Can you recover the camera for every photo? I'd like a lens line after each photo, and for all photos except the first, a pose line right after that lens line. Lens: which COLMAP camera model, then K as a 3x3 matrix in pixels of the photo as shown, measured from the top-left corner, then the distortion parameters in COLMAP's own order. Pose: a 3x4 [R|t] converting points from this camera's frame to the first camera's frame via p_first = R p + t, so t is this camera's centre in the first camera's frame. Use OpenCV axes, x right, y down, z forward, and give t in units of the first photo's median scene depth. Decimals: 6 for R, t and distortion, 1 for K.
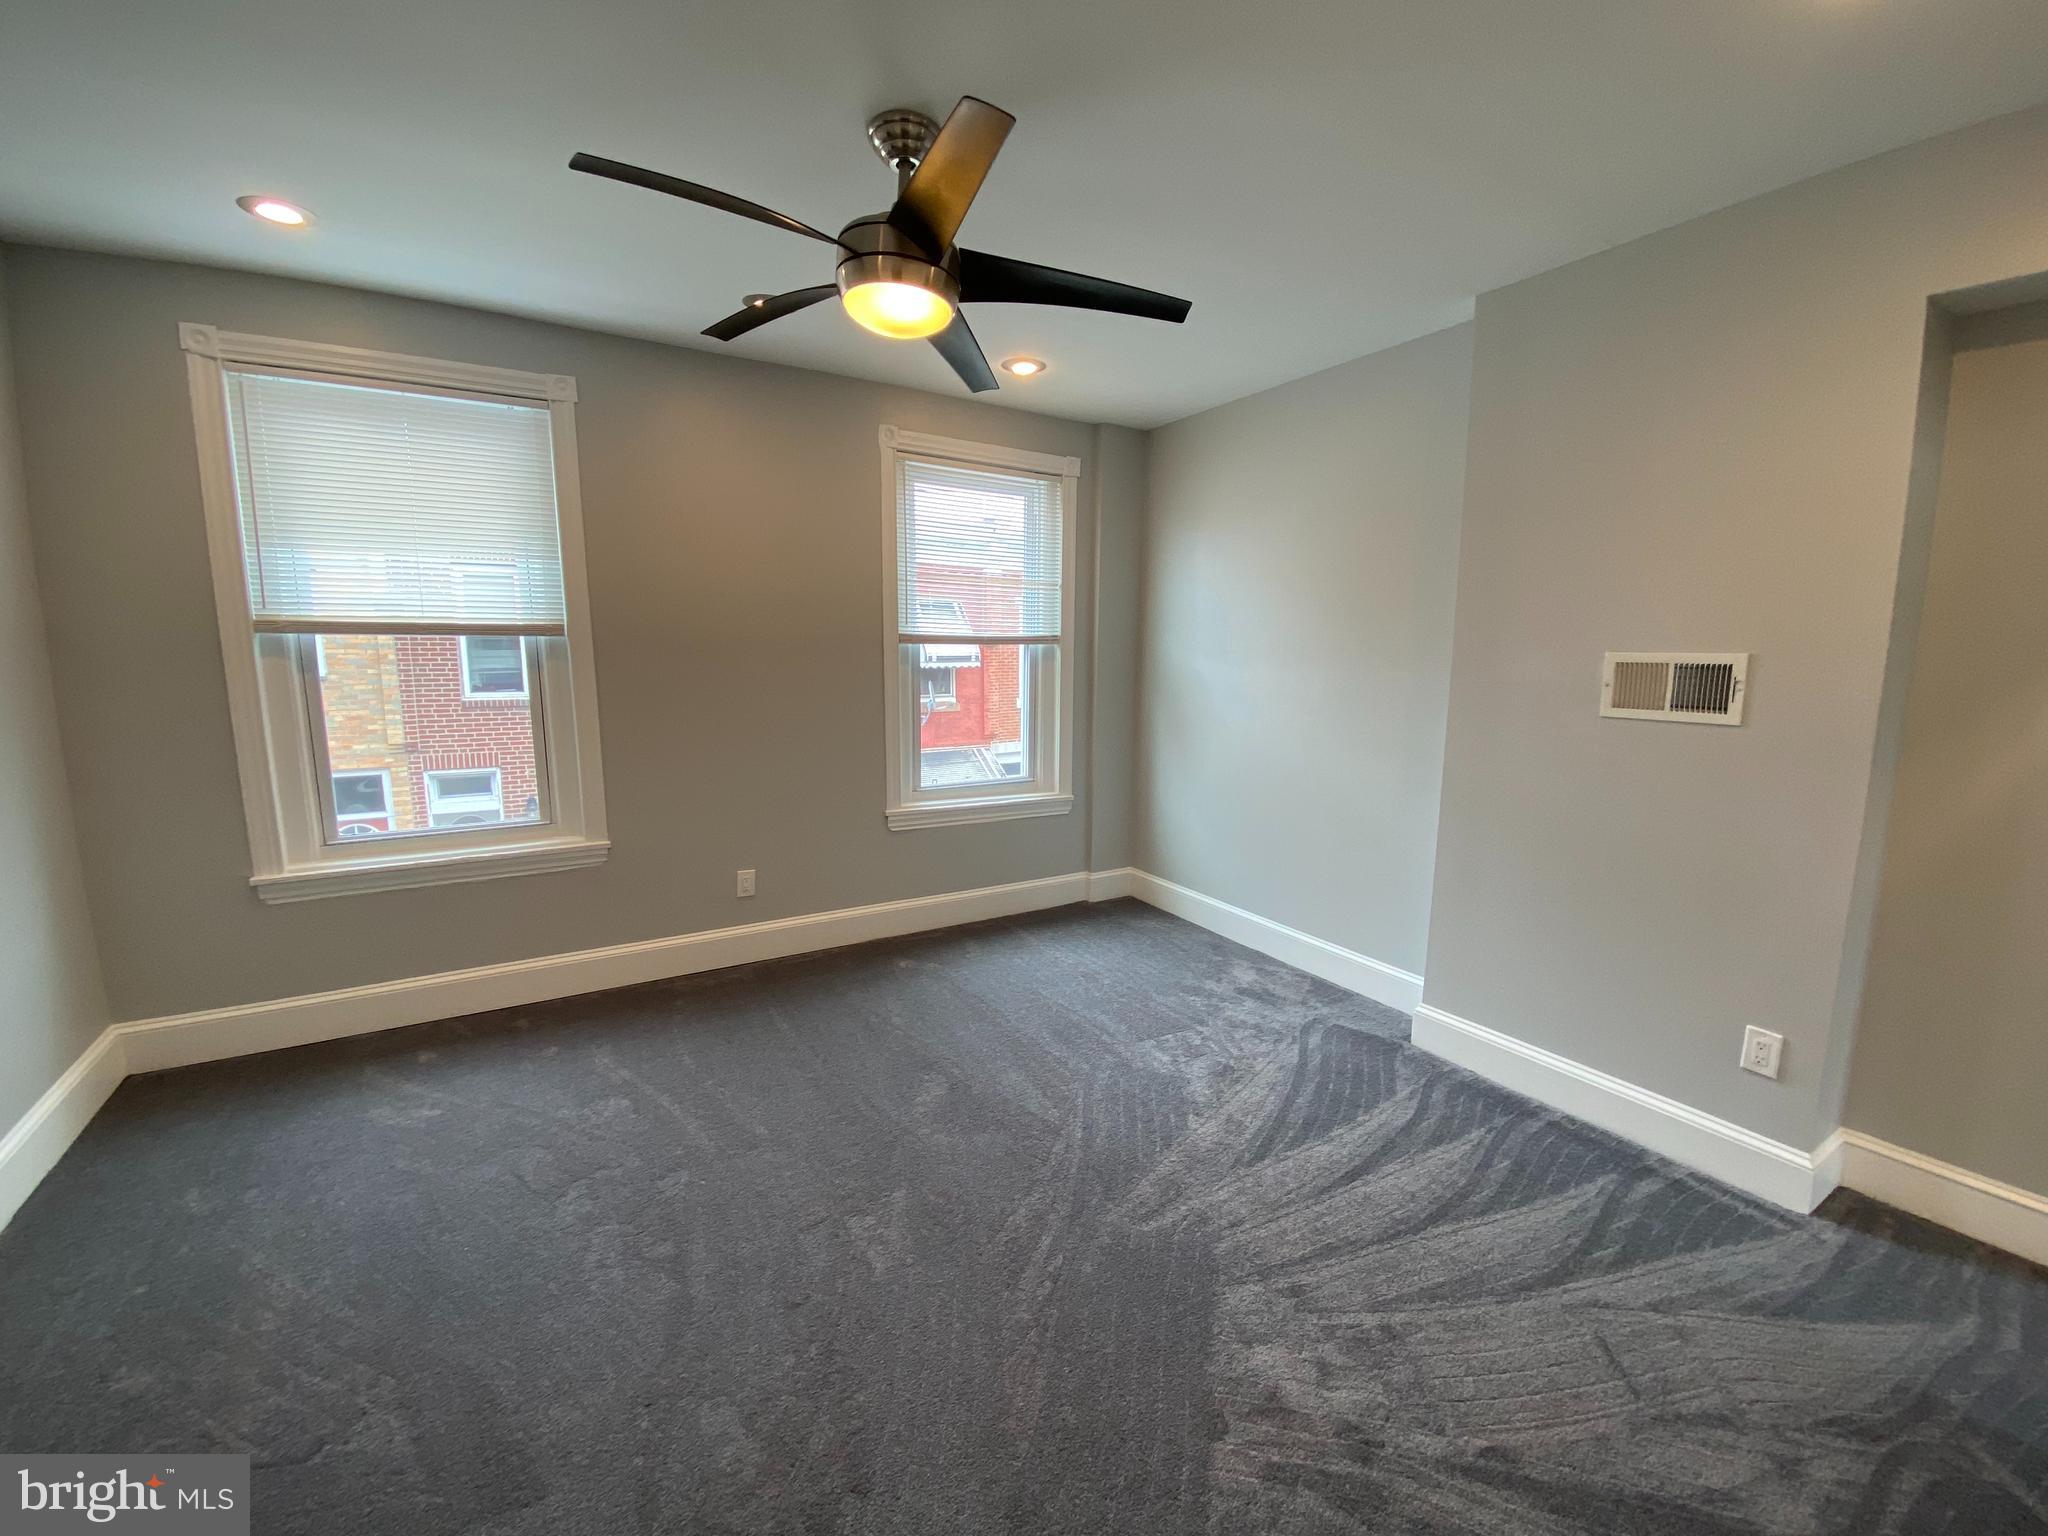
lens RADIAL K [[825.2, 0, 1015.3], [0, 825.2, 765.4], [0, 0, 1]] dist [0.020989, -0.021085]
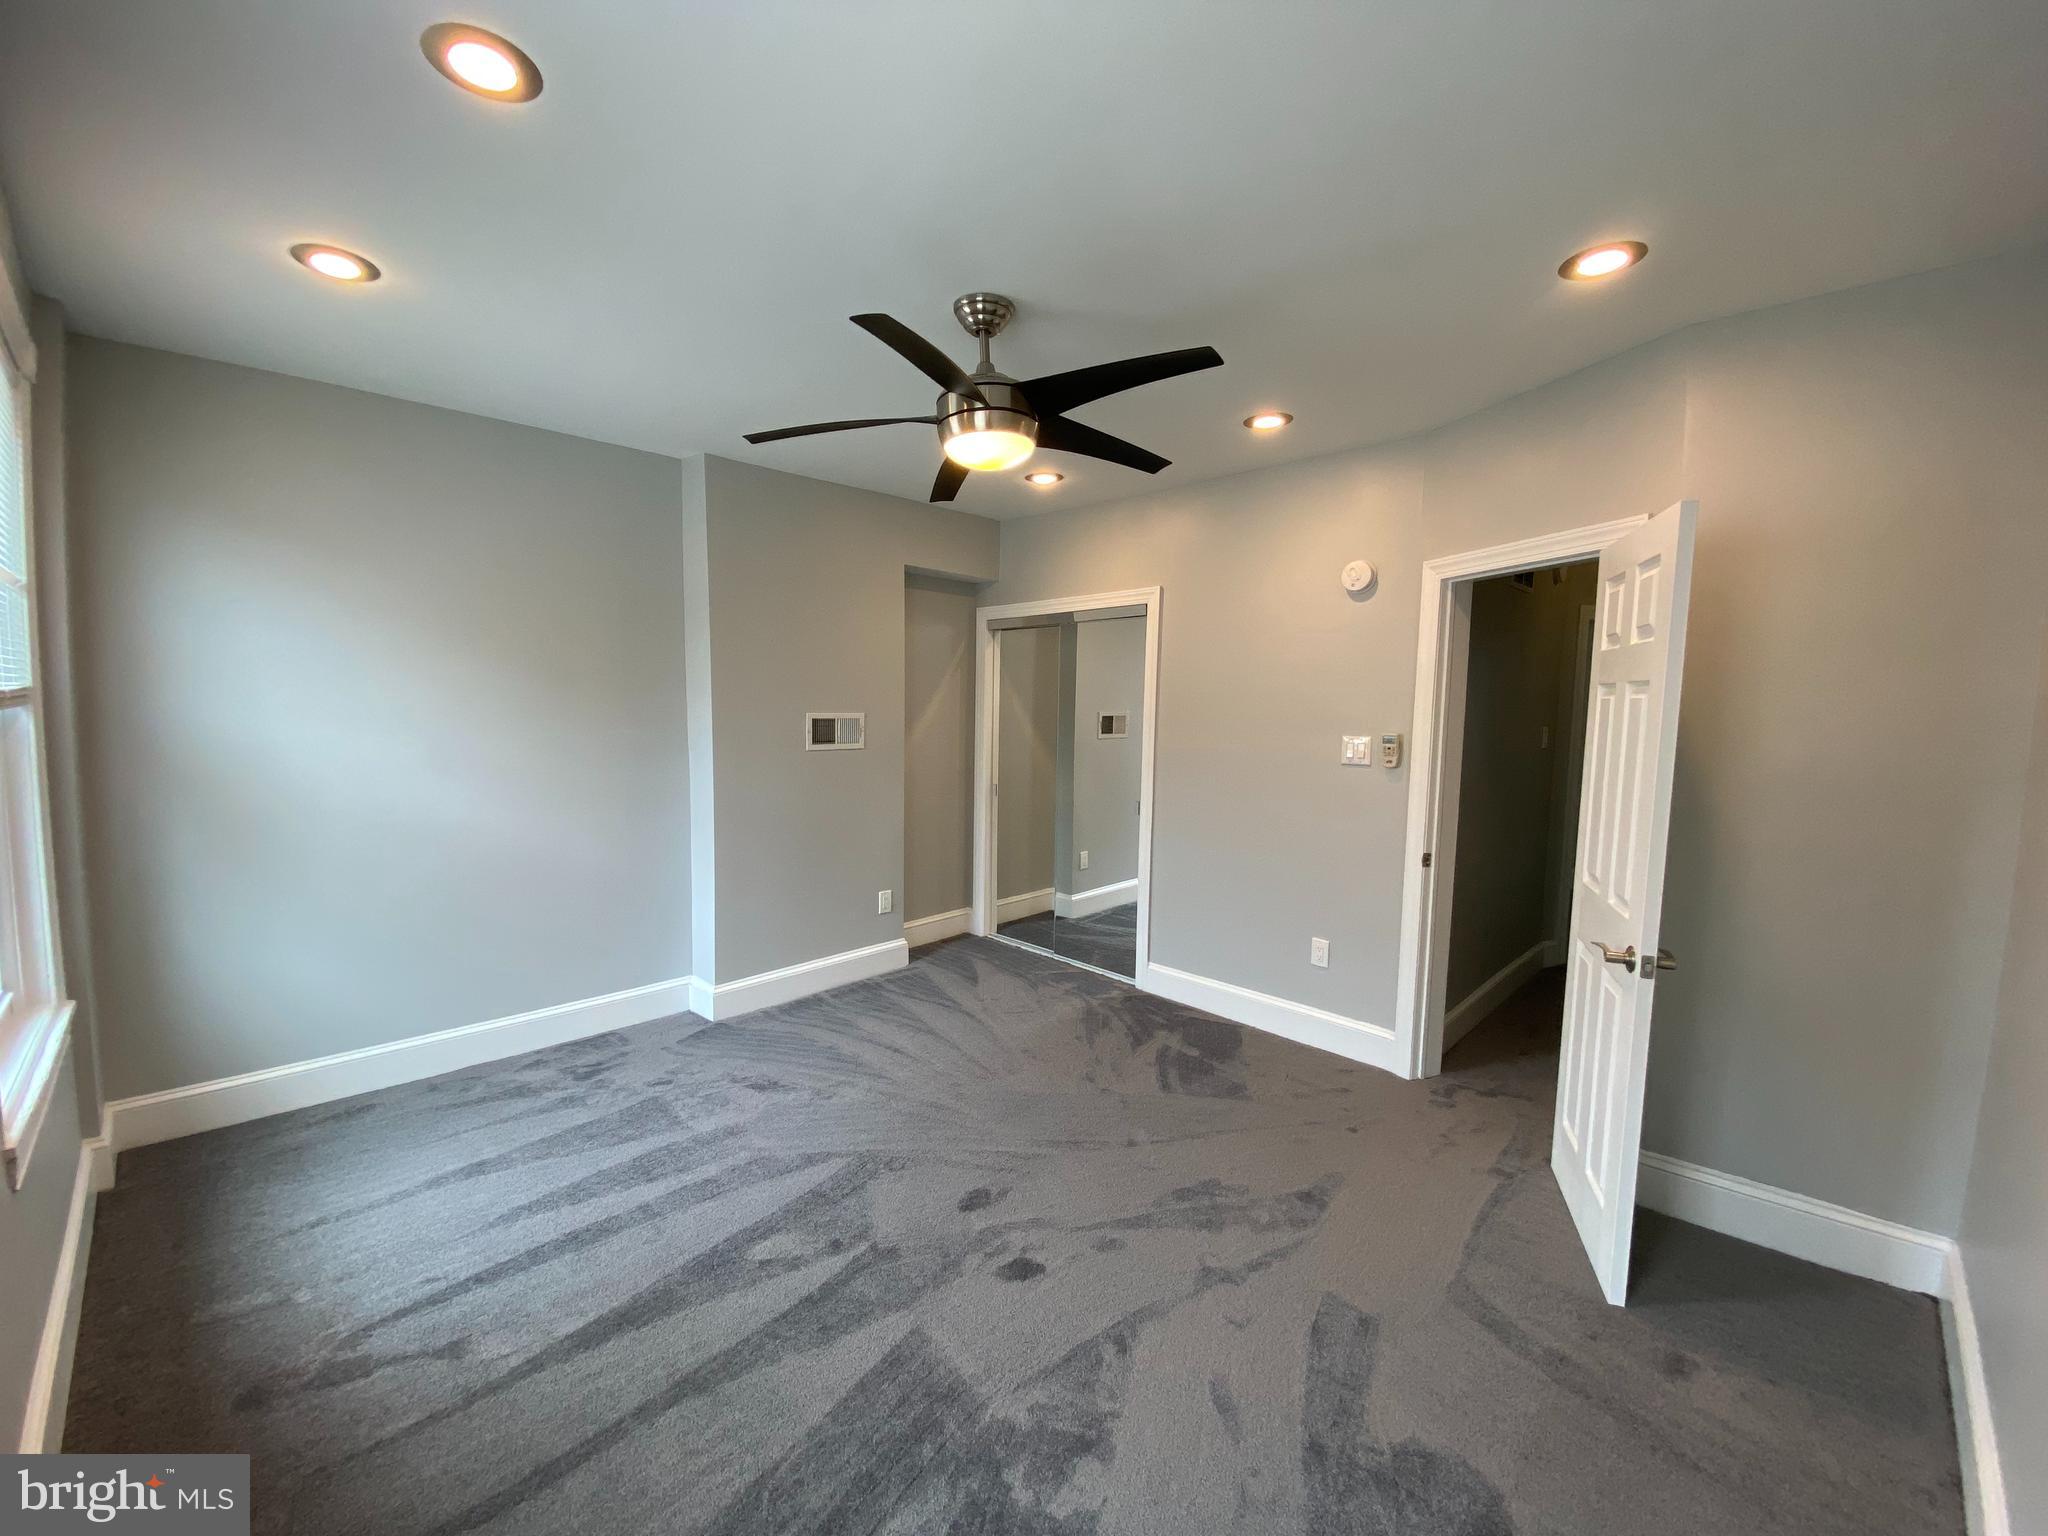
lens RADIAL K [[825.2, 0, 1015.3], [0, 825.2, 765.4], [0, 0, 1]] dist [0.020989, -0.021085]
pose [[-0.236870, -0.092989, 0.967081, -1.030556], [0.124168, 0.984348, 0.125062, -0.189392], [-0.963574, 0.149704, -0.221616, 0.981193]]
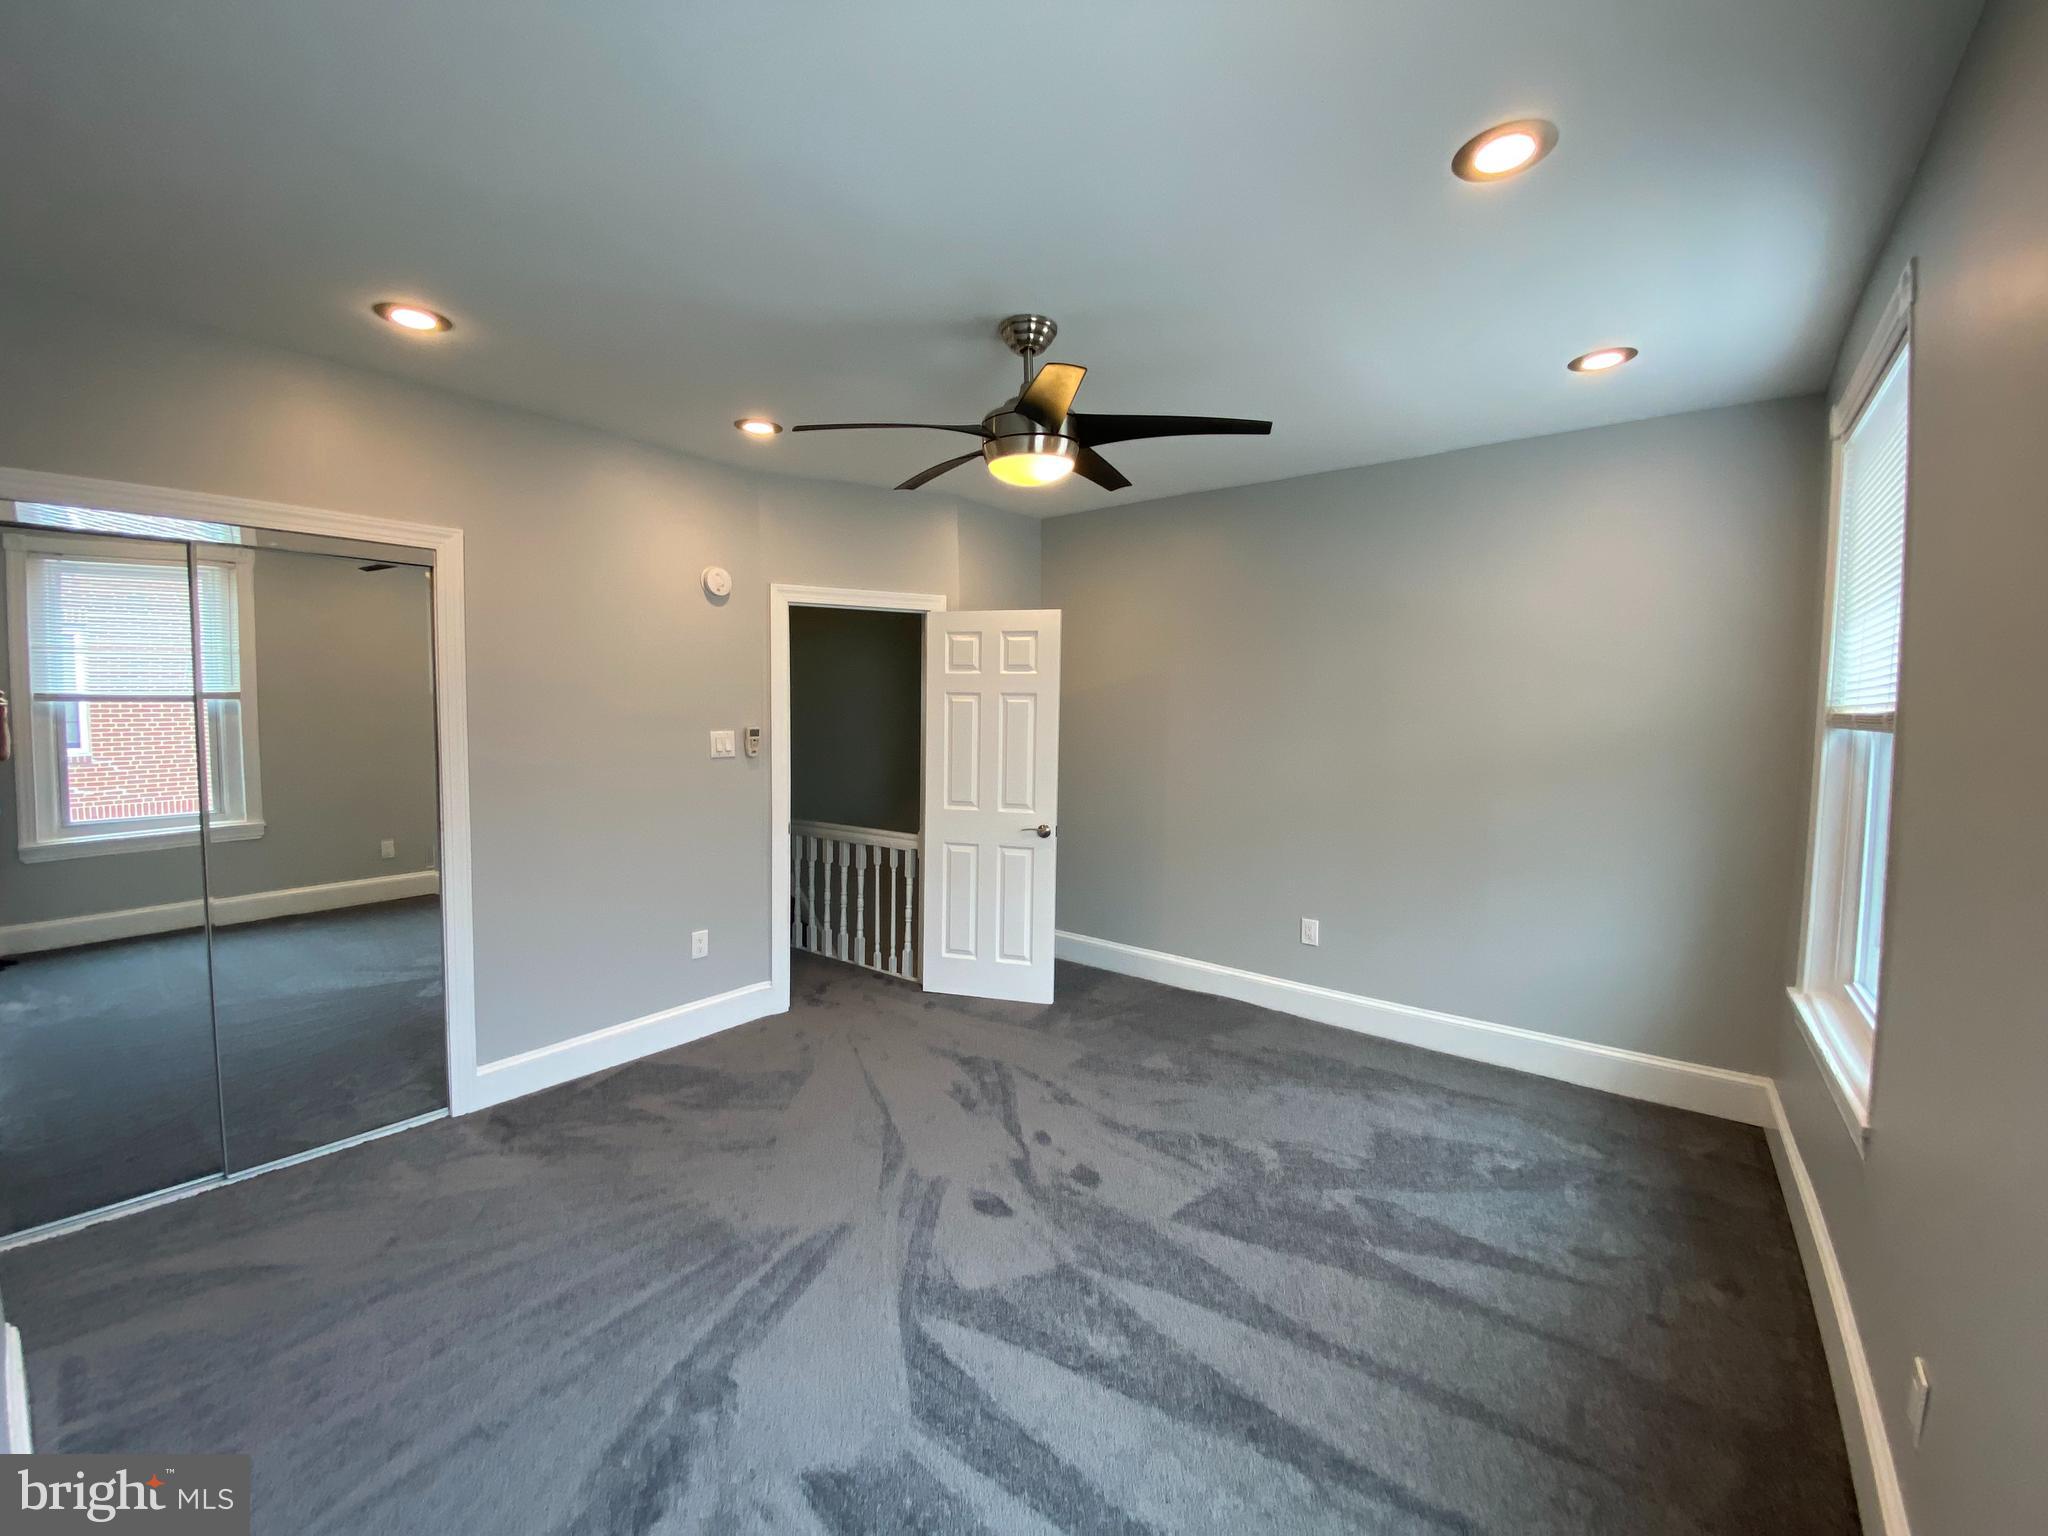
lens RADIAL K [[825.2, 0, 1015.3], [0, 825.2, 765.4], [0, 0, 1]] dist [0.020989, -0.021085]
pose [[-0.939641, 0.006241, -0.342106, 0.239919], [-0.066613, 0.977366, 0.200793, -0.272131], [0.335616, 0.211462, -0.917957, 1.708189]]
